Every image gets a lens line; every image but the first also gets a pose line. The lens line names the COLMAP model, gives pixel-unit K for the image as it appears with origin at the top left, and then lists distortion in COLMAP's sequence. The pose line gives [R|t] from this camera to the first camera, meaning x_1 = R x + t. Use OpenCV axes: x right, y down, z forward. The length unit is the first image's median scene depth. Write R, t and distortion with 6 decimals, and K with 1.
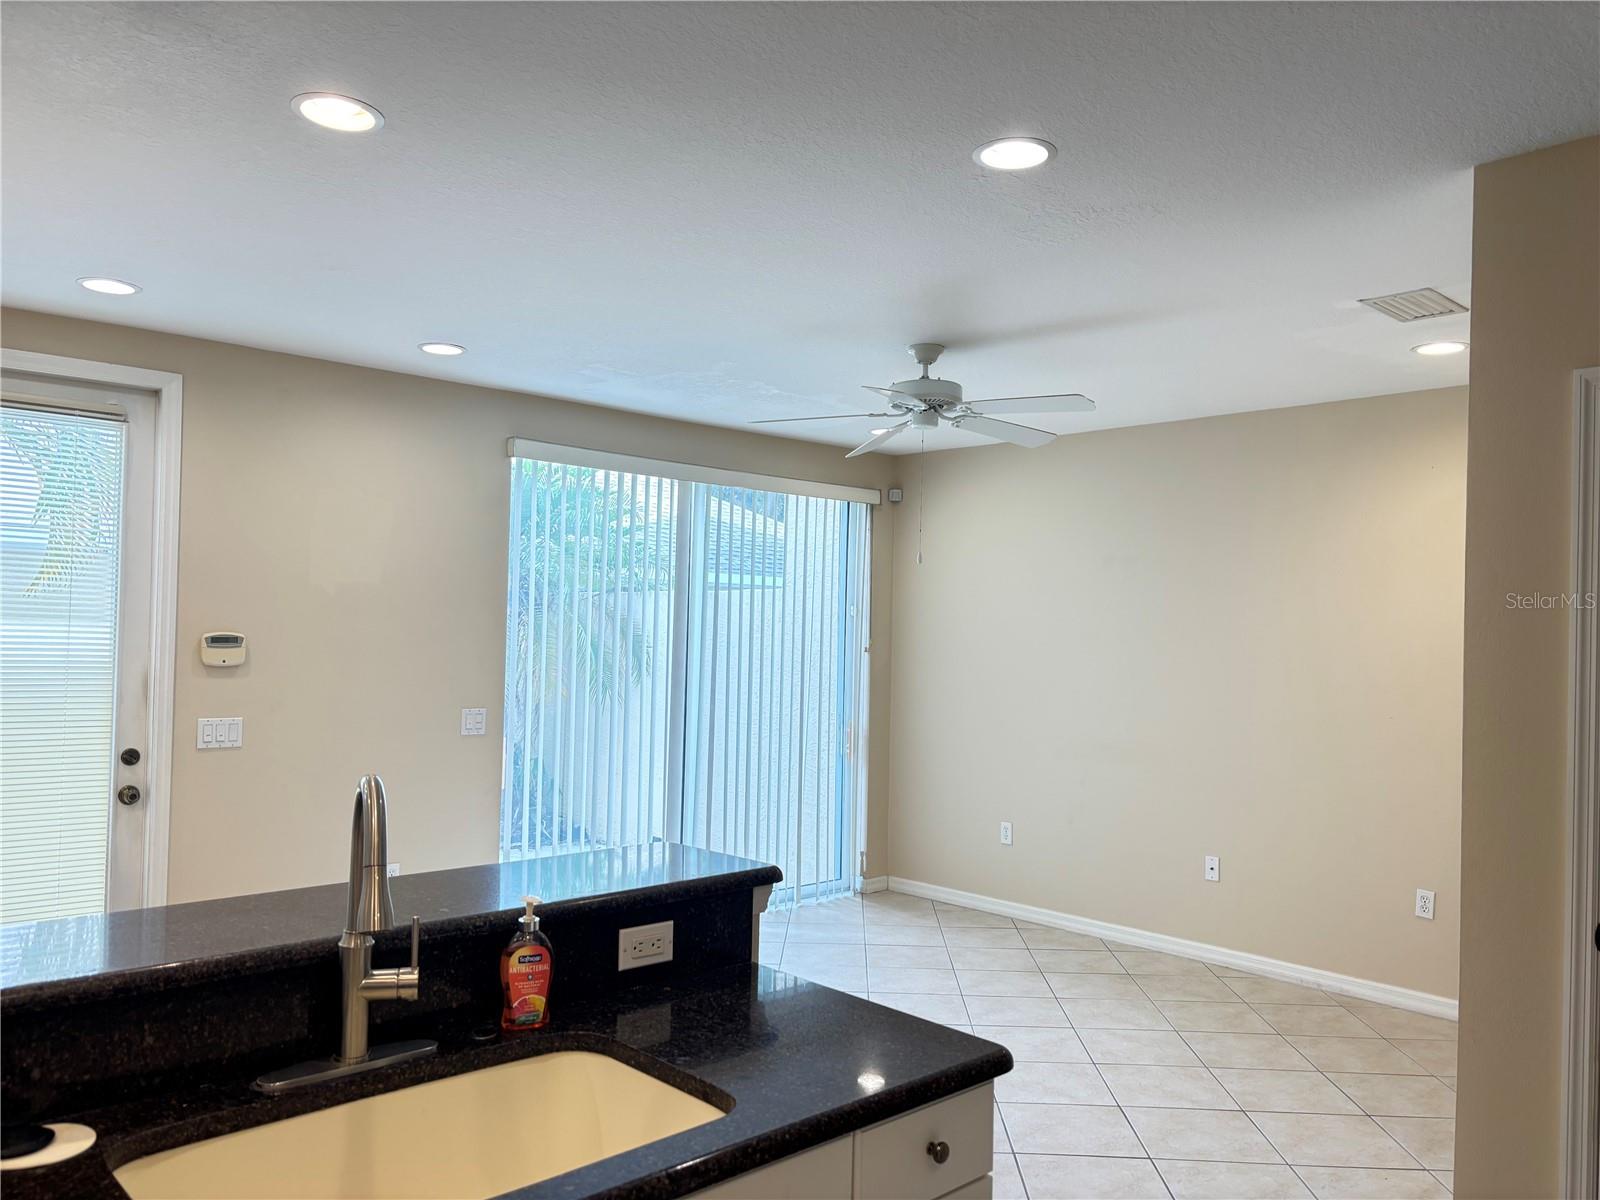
lens RADIAL K [[1199.1, 0, 802.0], [0, 1199.1, 610.0], [0, 0, 1]] dist [0.065548, -0.087564]
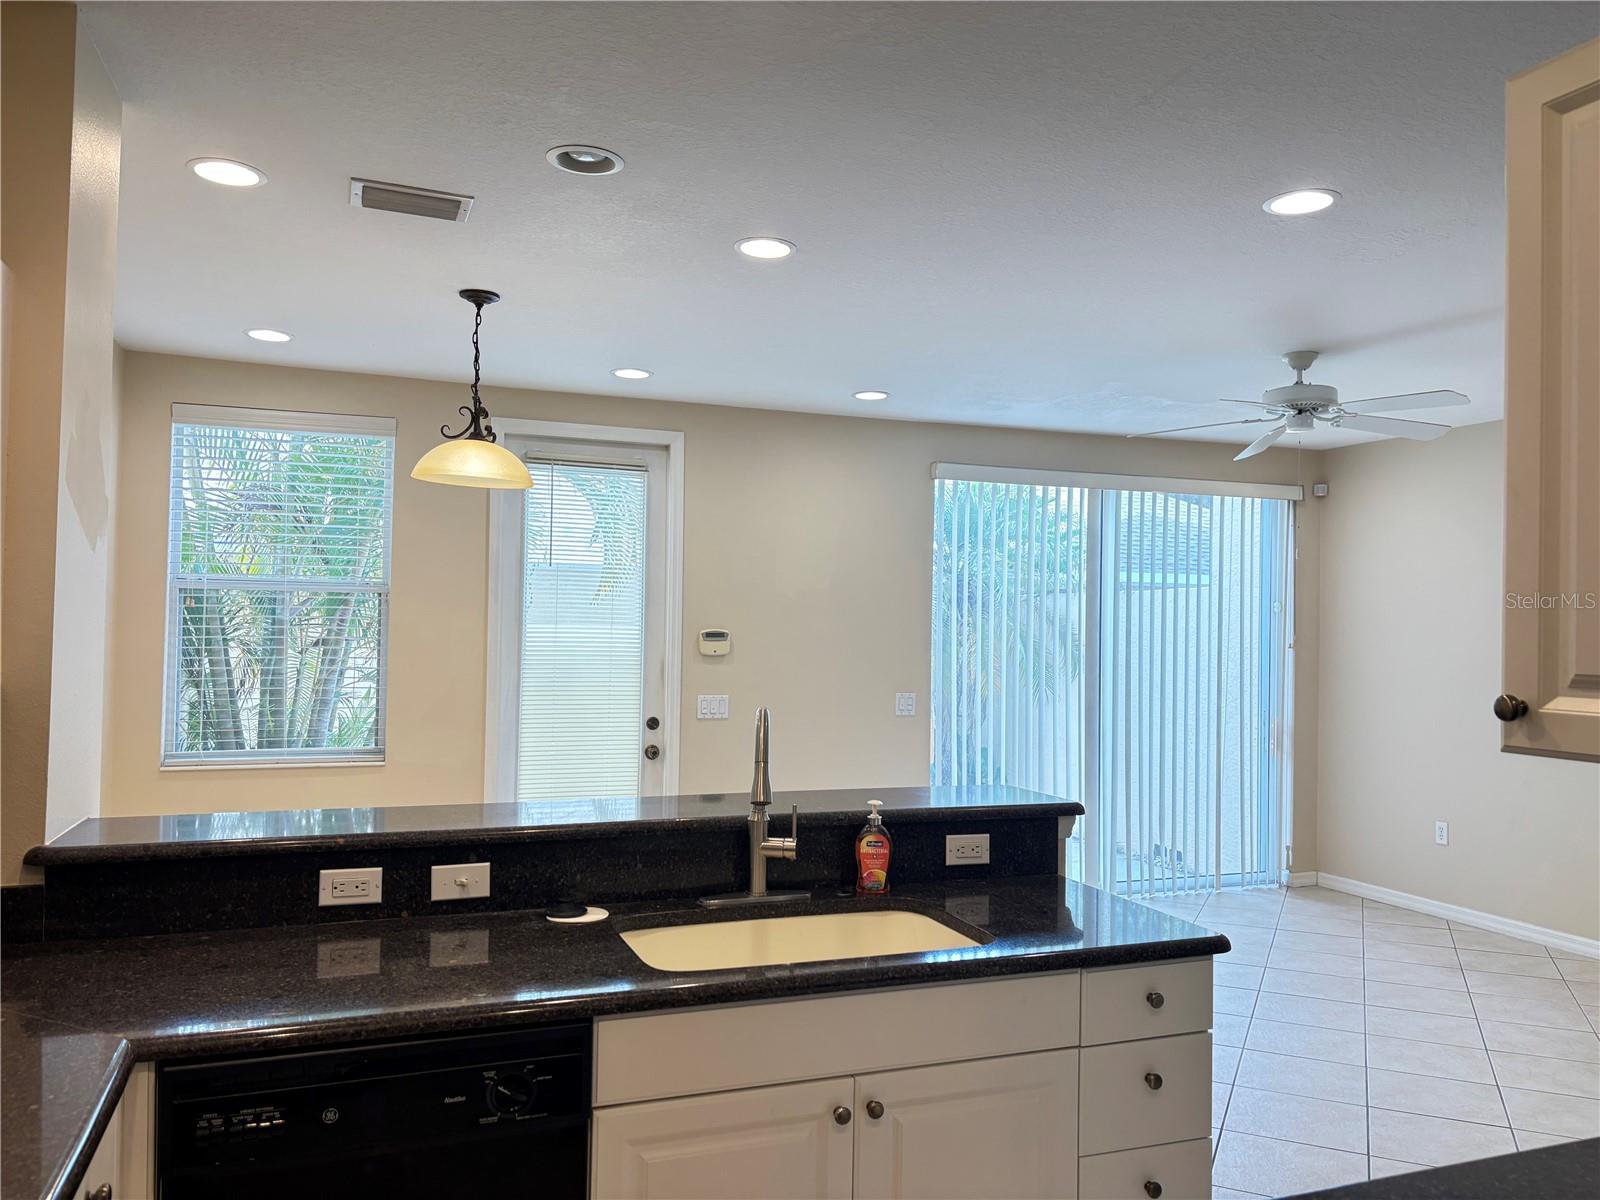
lens RADIAL K [[1199.1, 0, 802.0], [0, 1199.1, 610.0], [0, 0, 1]] dist [0.065548, -0.087564]
pose [[0.922199, -0.013382, -0.386483, 0.106108], [0.011480, 0.999908, -0.007229, 0.008802], [0.386544, 0.002229, 0.922268, -0.147568]]
